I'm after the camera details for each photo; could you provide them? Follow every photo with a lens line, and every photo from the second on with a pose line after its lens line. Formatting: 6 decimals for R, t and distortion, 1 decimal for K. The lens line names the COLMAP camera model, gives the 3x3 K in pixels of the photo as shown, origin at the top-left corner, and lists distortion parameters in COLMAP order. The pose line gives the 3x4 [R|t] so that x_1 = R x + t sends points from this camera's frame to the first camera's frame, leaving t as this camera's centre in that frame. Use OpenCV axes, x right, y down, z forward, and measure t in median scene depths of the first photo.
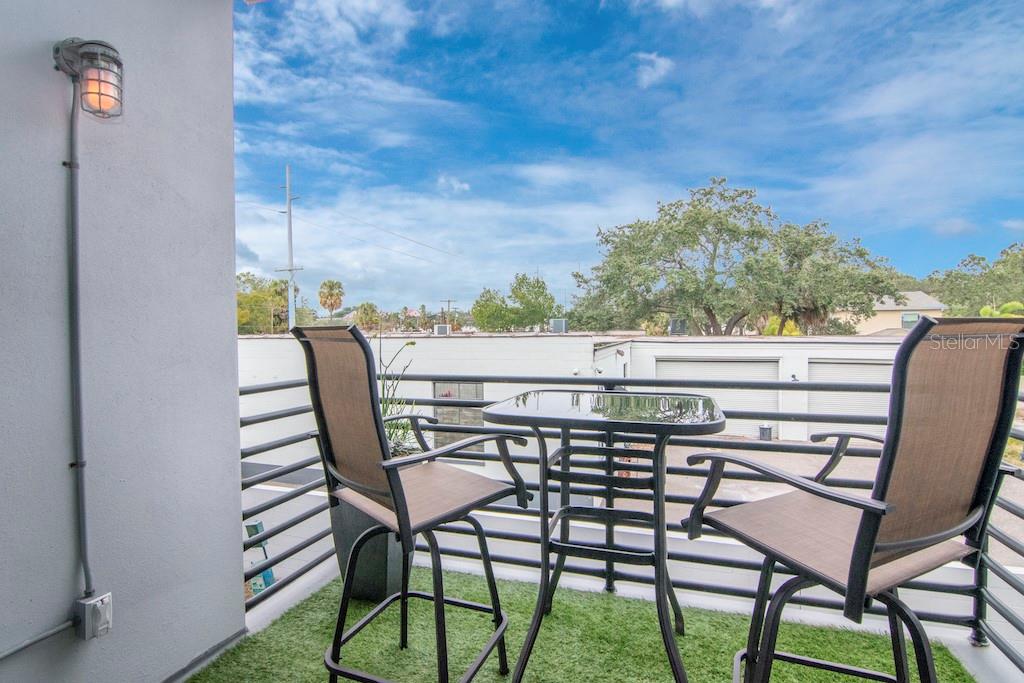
lens RADIAL K [[507.8, 0, 511.2], [0, 507.8, 337.2], [0, 0, 1]] dist [-0.014713, -0.006240]
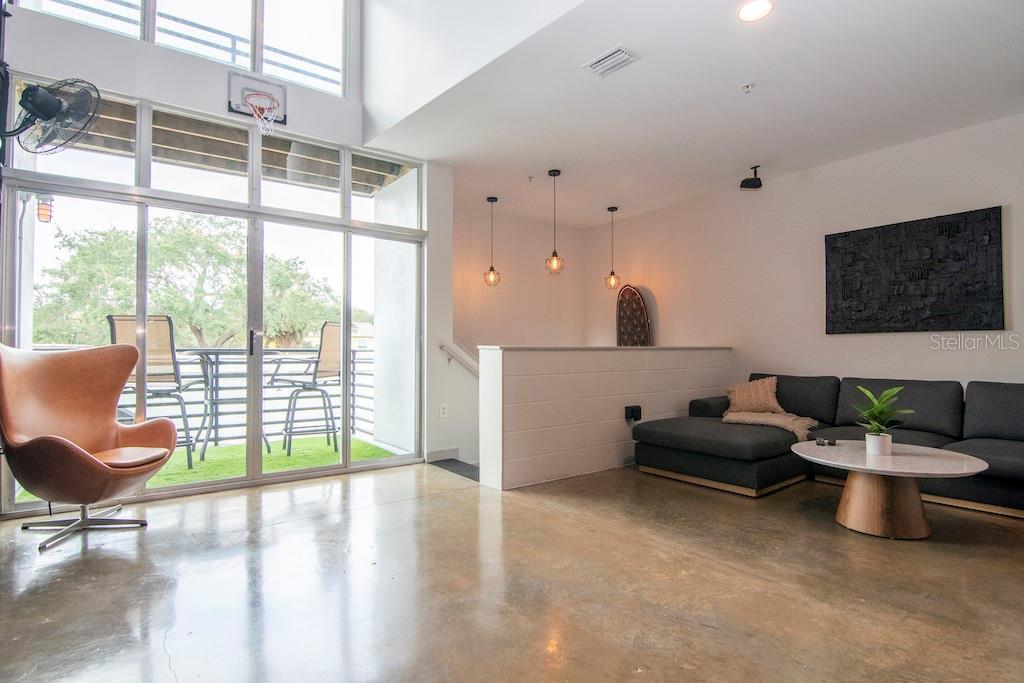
lens RADIAL K [[507.8, 0, 507.0], [0, 507.8, 342.7], [0, 0, 1]] dist [-0.014713, -0.006240]
pose [[0.583478, 0.024747, 0.811752, -0.070907], [0.006573, 0.999359, -0.035191, 0.013788], [-0.812102, 0.025868, 0.582941, -0.101011]]
